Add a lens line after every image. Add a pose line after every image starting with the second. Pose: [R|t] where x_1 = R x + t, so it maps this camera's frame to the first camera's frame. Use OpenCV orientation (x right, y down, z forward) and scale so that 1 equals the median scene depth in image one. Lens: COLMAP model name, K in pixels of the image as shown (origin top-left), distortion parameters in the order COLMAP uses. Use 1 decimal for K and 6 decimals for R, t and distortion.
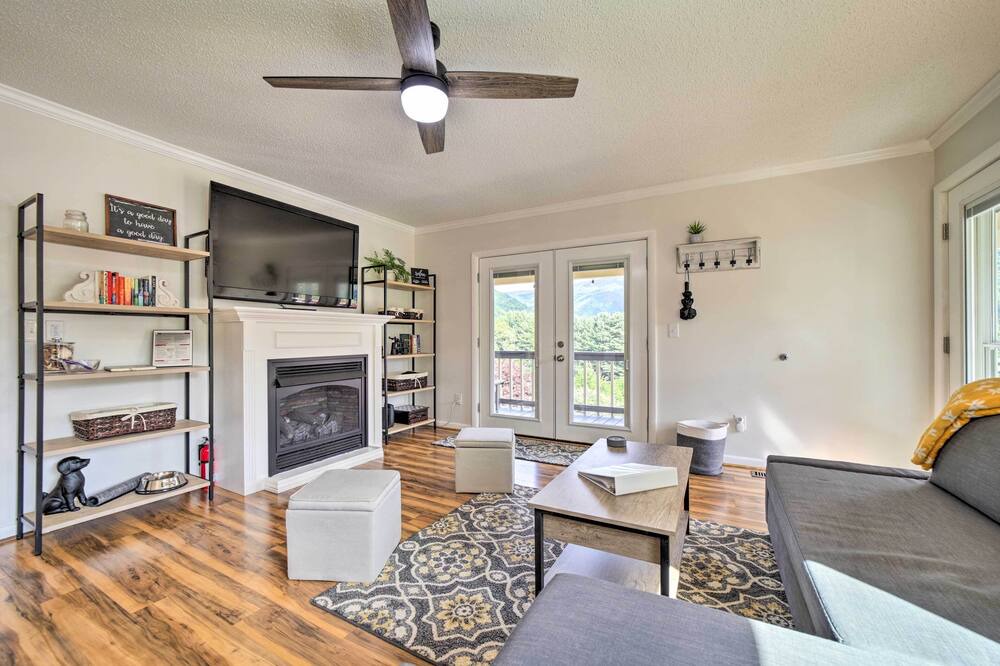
lens RADIAL K [[392.7, 0, 498.8], [0, 392.7, 337.2], [0, 0, 1]] dist [-0.002525, -0.000079]
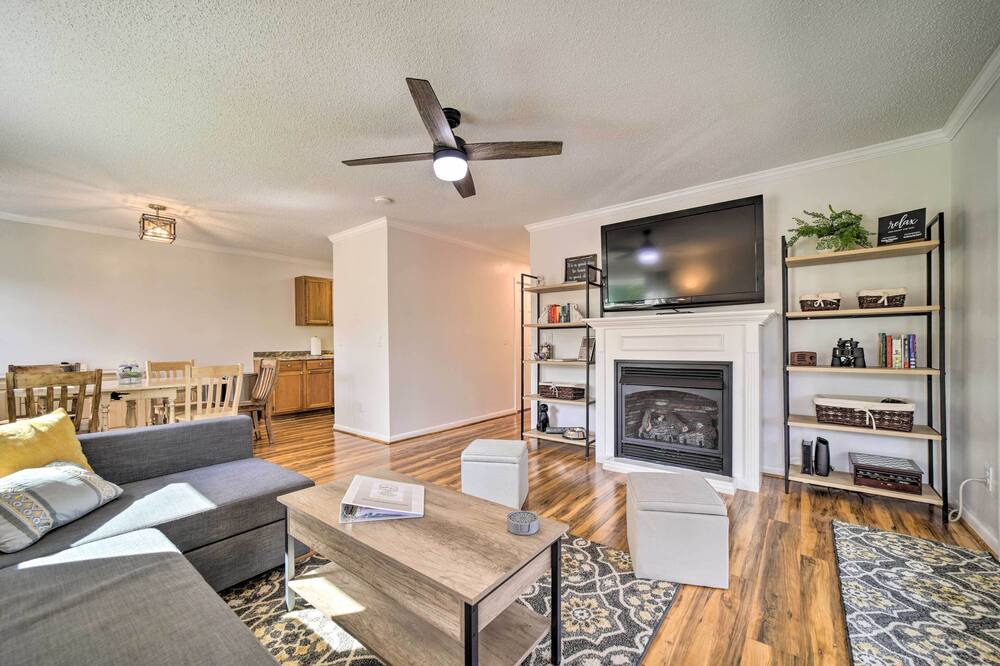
lens RADIAL K [[415.3, 0, 496.2], [0, 415.3, 341.0], [0, 0, 1]] dist [0.000911, 0.000092]
pose [[-0.162768, -0.001386, -0.986663, 0.612971], [0.006945, 0.999973, -0.002550, 0.000805], [0.986640, -0.007267, -0.162754, 0.712537]]
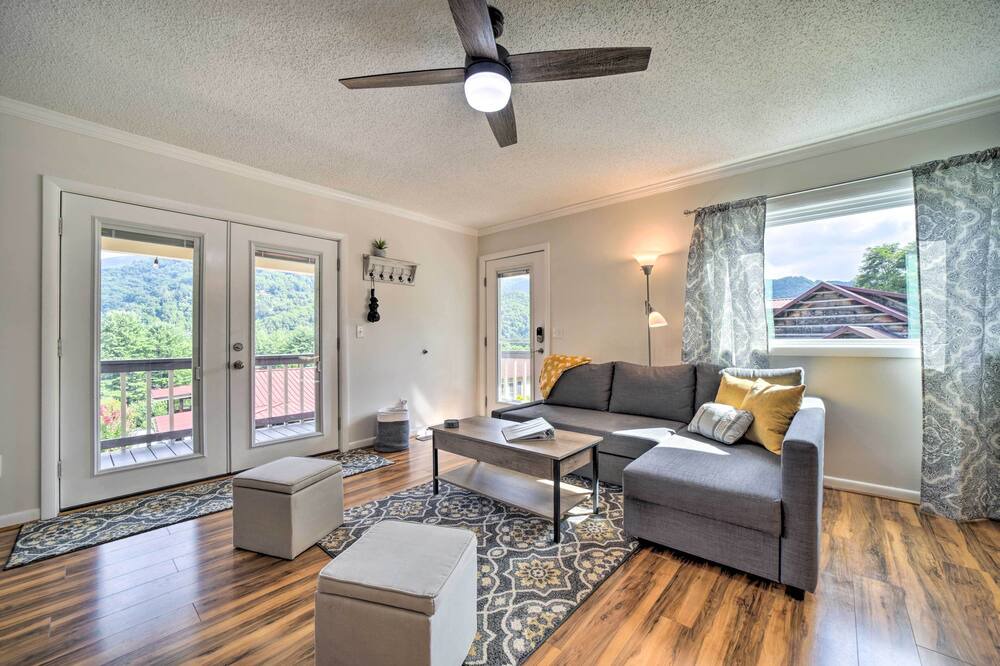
lens RADIAL K [[402.8, 0, 498.4], [0, 402.8, 334.6], [0, 0, 1]] dist [-0.002785, -0.000225]
pose [[0.218243, 0.007631, 0.975865, -0.589801], [0.003429, 0.999957, -0.008586, 0.002872], [-0.975889, 0.005220, 0.218207, 0.394020]]
